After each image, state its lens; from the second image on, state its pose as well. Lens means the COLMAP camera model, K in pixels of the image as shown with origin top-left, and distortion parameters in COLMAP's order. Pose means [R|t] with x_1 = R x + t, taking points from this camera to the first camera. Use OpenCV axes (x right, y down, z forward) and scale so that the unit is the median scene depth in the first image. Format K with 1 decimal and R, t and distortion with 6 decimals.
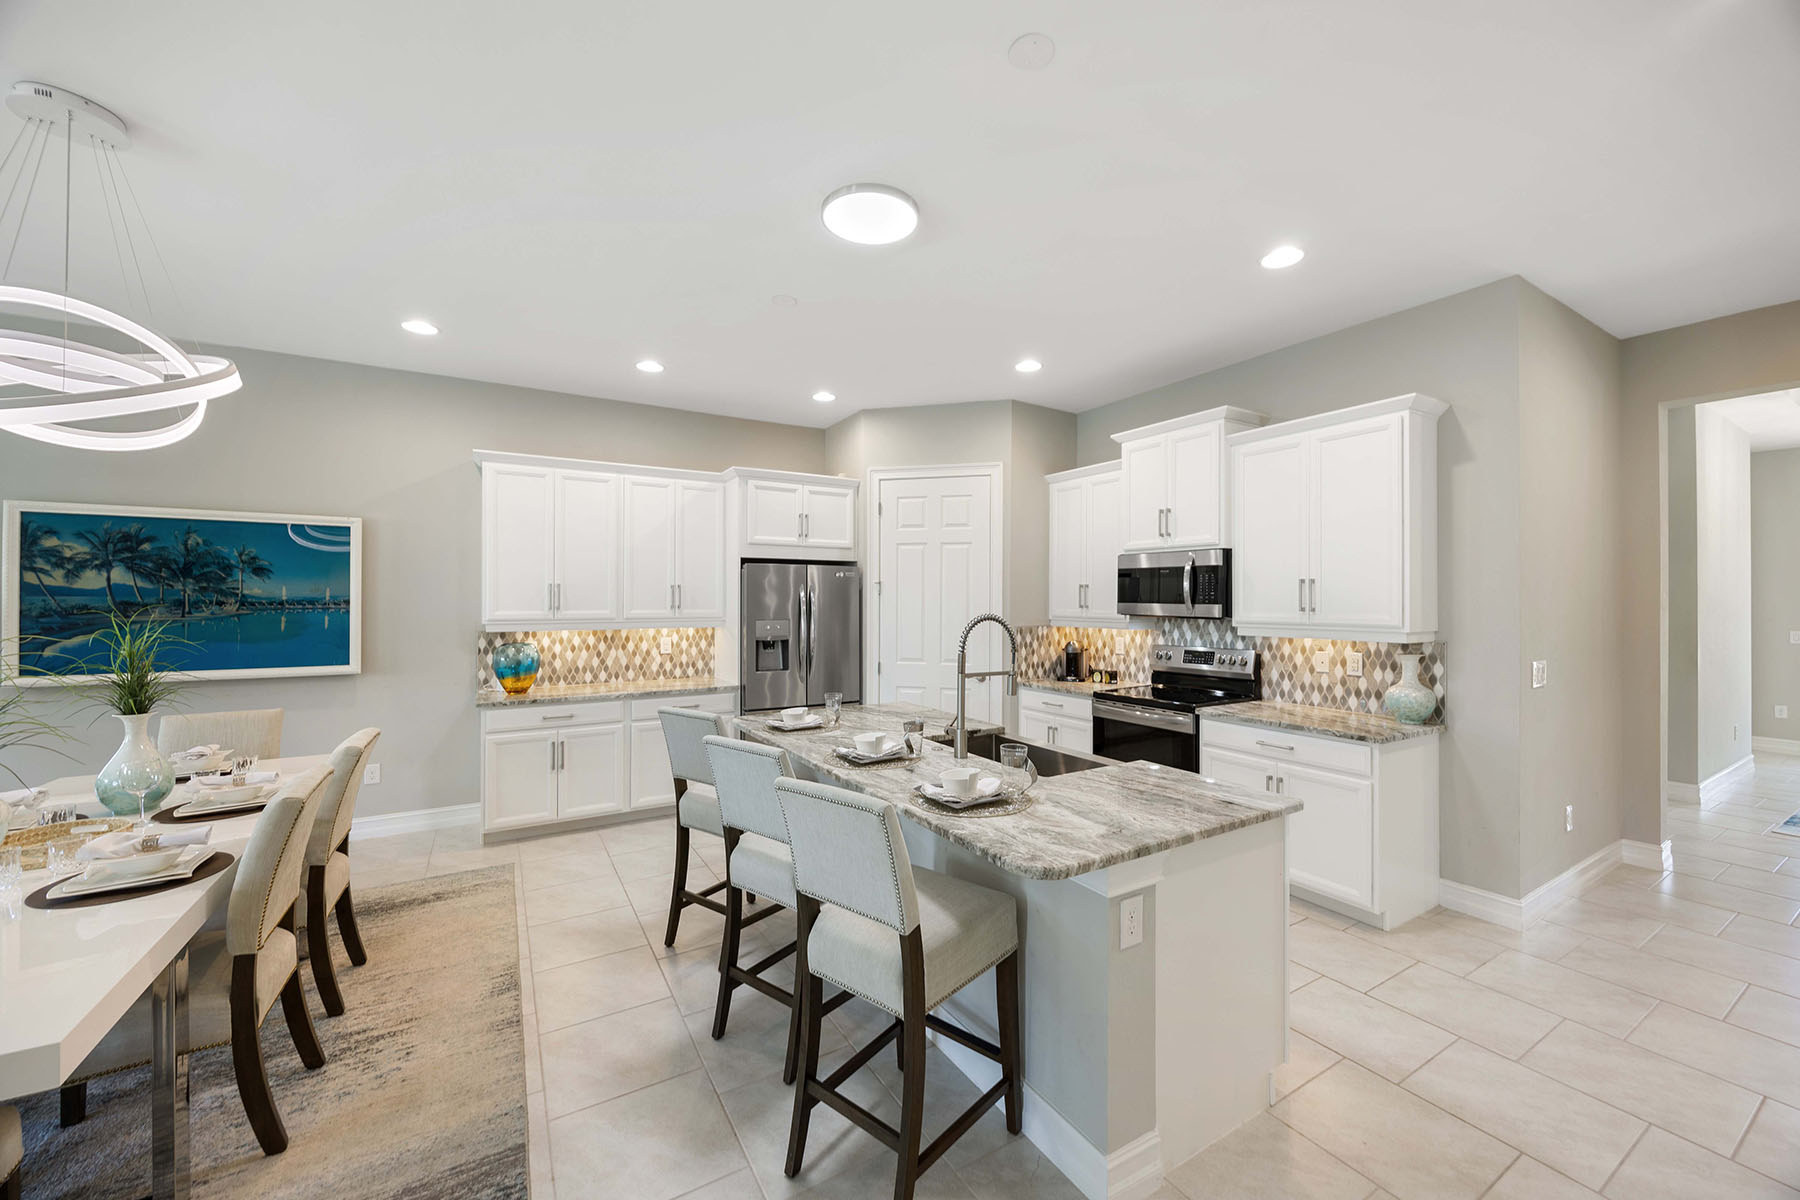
lens RADIAL K [[688.9, 0, 905.7], [0, 688.9, 600.2], [0, 0, 1]] dist [-0.002585, -0.000009]
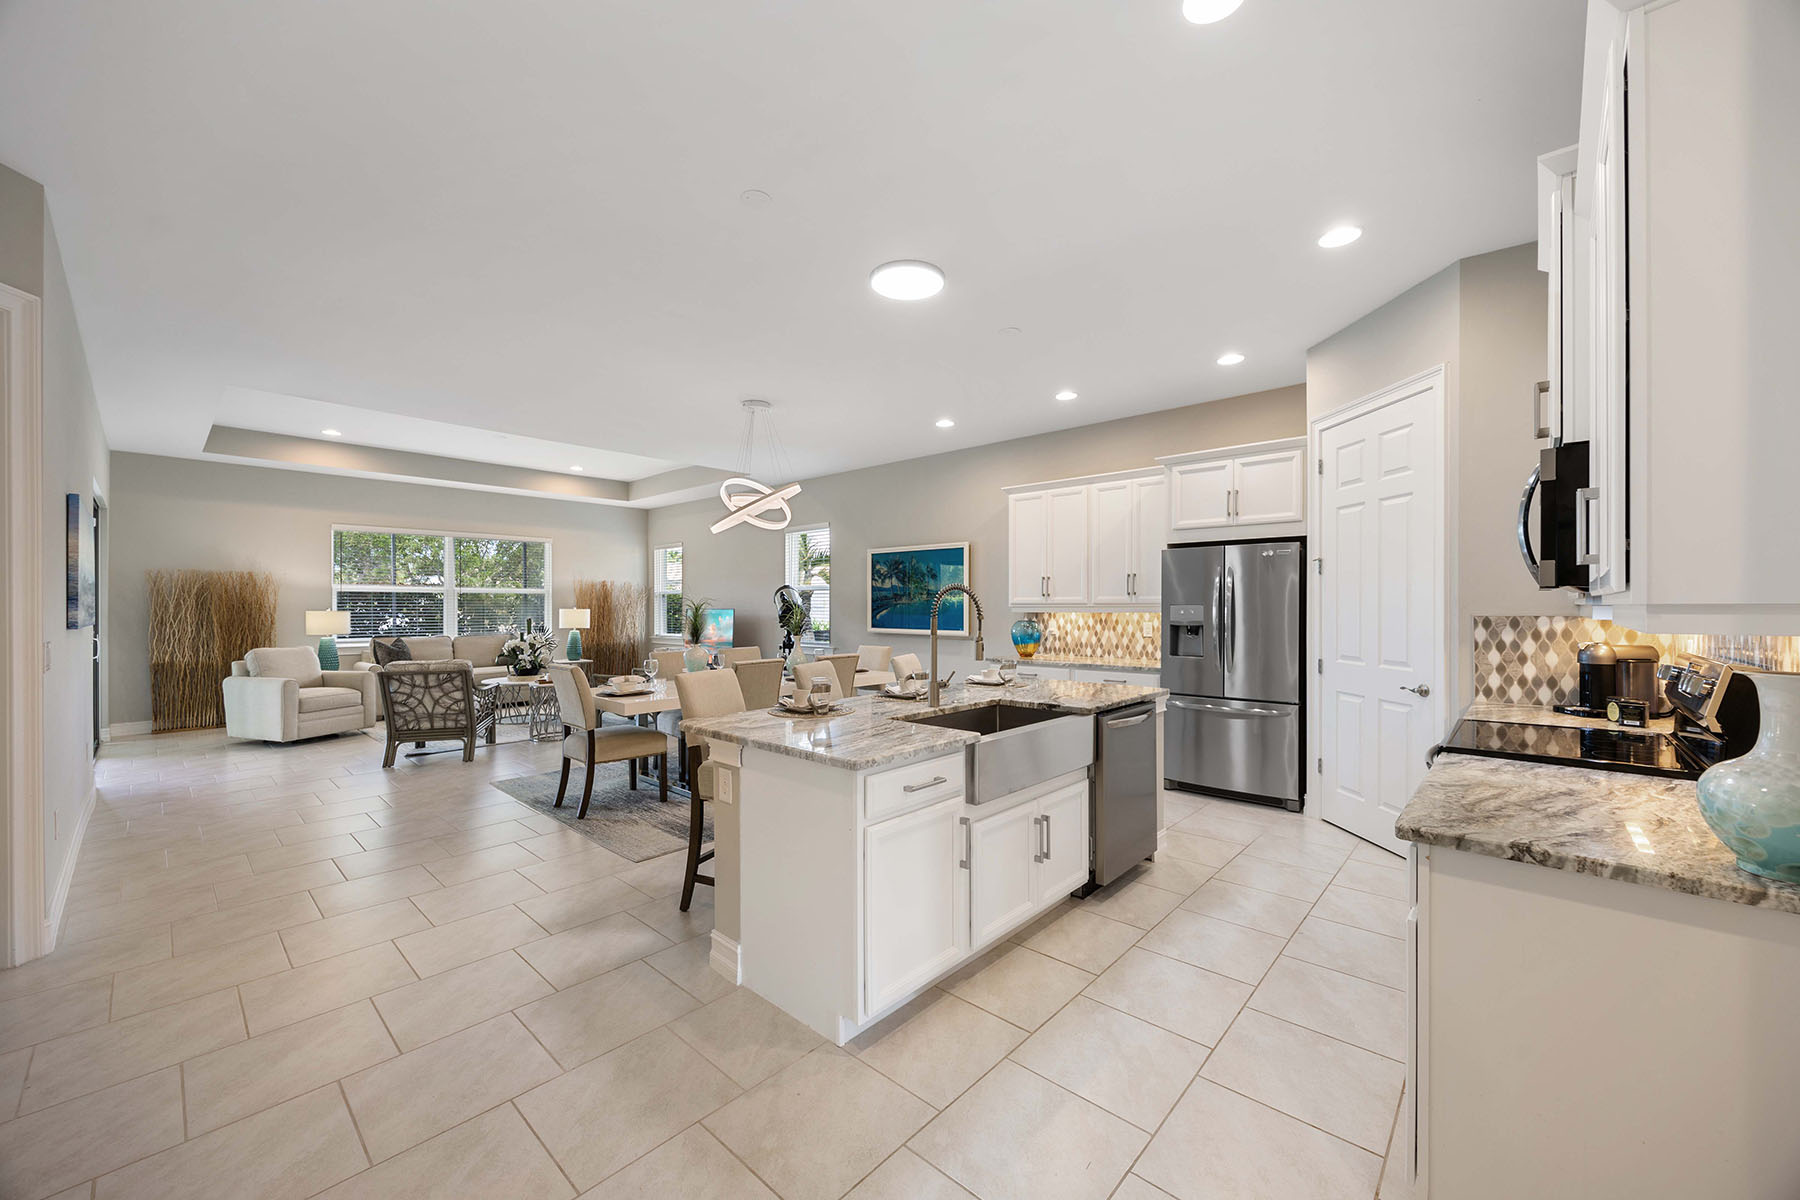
lens RADIAL K [[688.4, 0, 898.7], [0, 688.4, 606.2], [0, 0, 1]] dist [-0.001059, 0.000025]
pose [[0.275067, -0.001419, -0.961424, 0.783972], [0.000758, 0.999999, -0.001259, 0.038794], [0.961425, -0.000383, 0.275068, 0.407911]]
